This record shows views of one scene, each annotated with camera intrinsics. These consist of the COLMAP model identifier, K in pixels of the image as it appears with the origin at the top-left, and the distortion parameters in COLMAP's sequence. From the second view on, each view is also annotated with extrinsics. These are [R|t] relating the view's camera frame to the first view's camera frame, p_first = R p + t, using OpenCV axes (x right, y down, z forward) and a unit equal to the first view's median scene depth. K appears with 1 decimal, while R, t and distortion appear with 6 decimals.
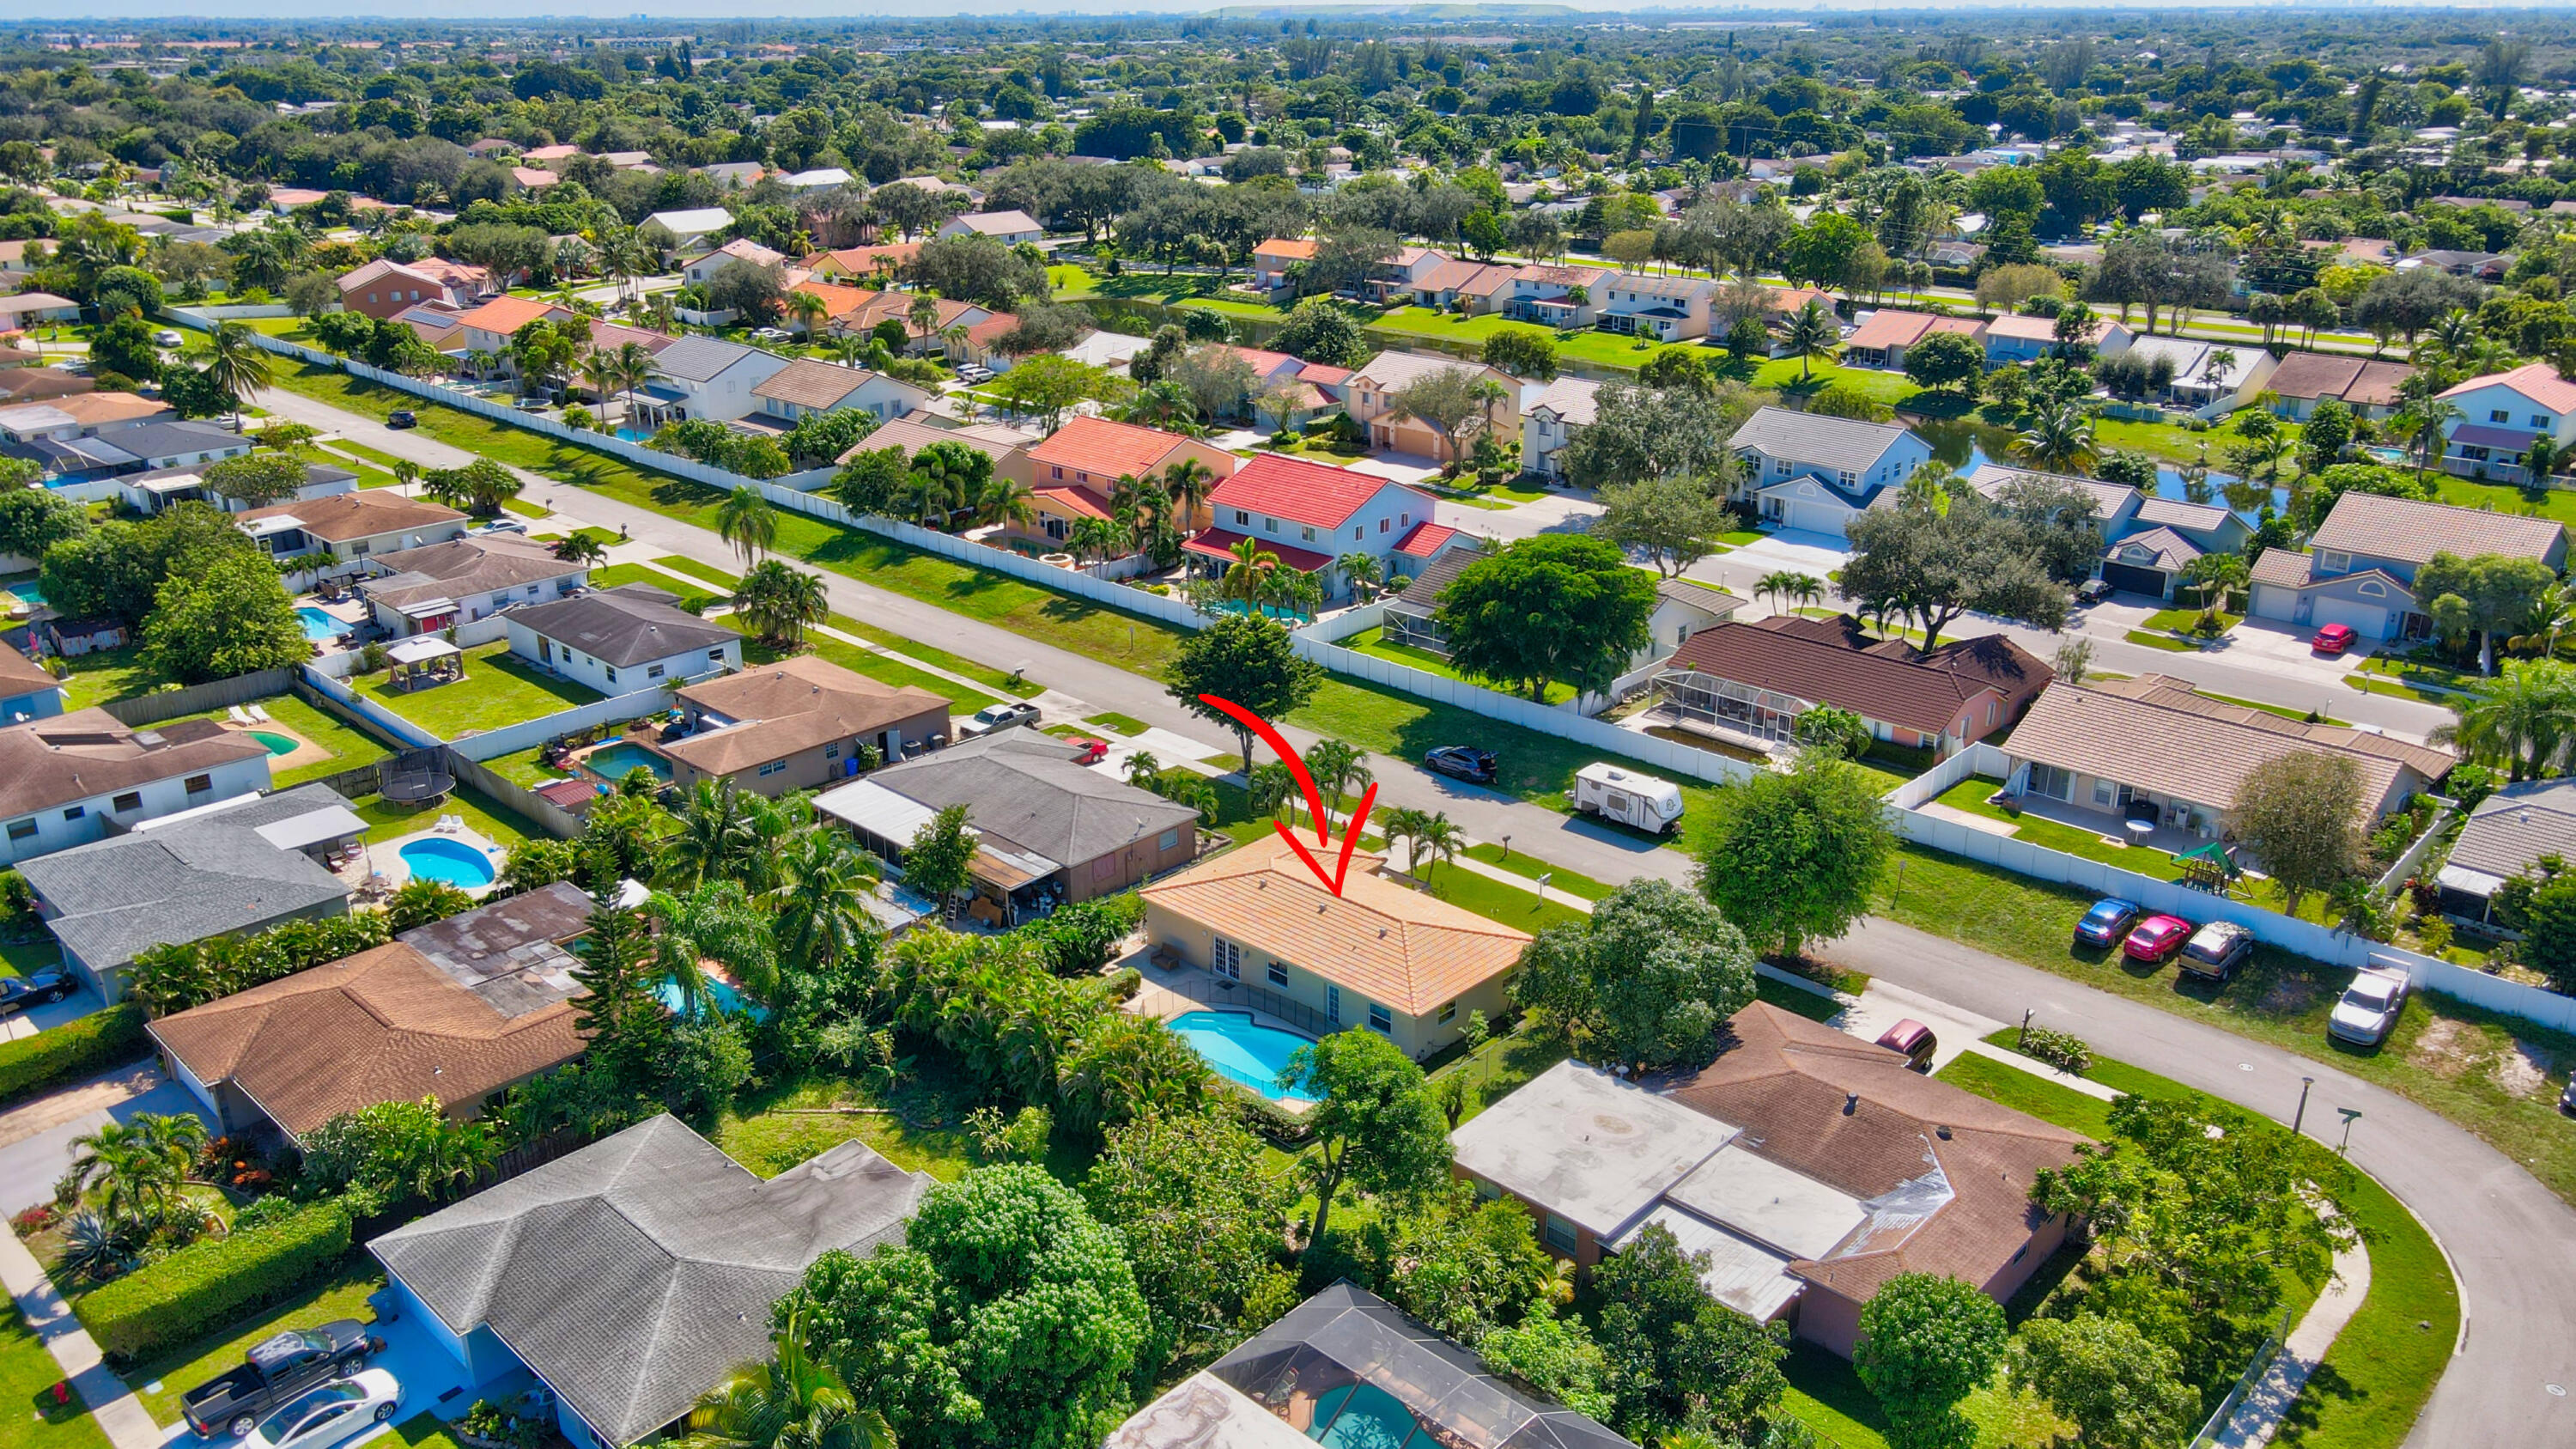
lens RADIAL K [[1910.0, 0, 1271.5], [0, 1910.0, 732.9], [0, 0, 1]] dist [-0.012794, 0.041695]
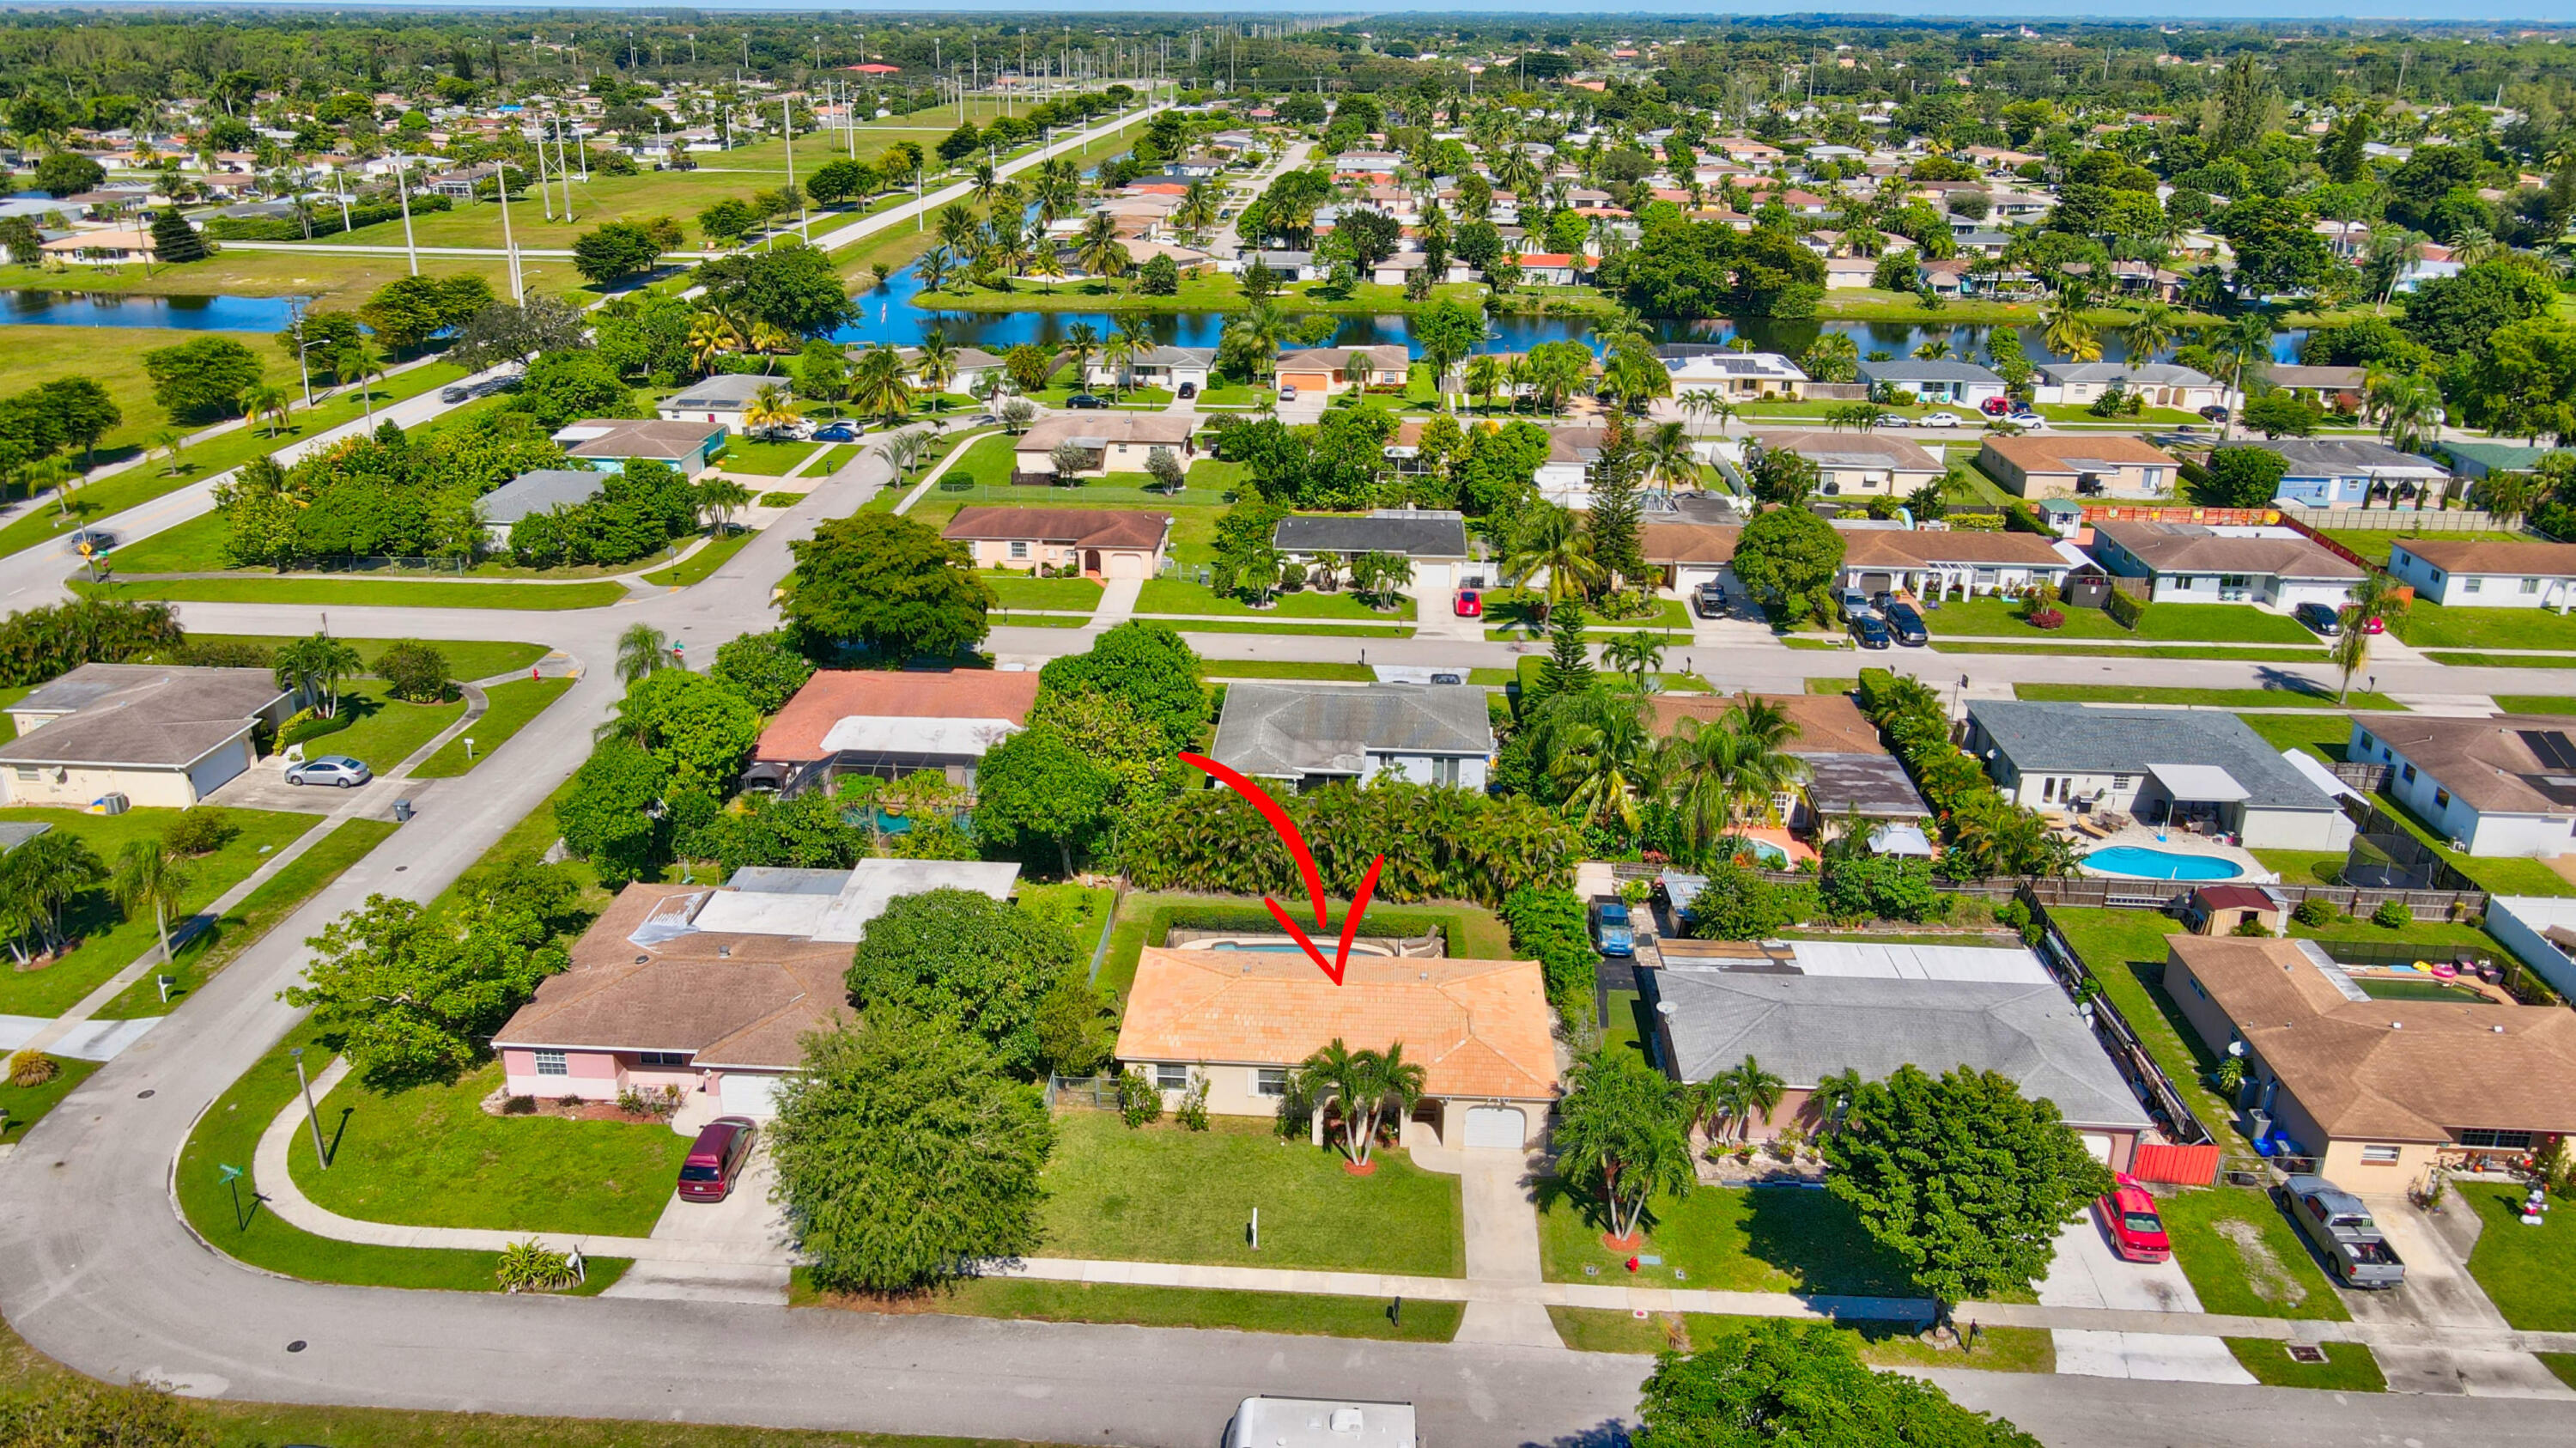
lens RADIAL K [[1909.9, 0, 1271.8], [0, 1909.9, 724.2], [0, 0, 1]] dist [-0.012794, 0.041695]
pose [[-0.764905, 0.226700, -0.602933, 0.377745], [-0.233363, 0.774908, 0.587417, -0.349773], [0.600385, 0.590020, -0.539828, 0.923573]]
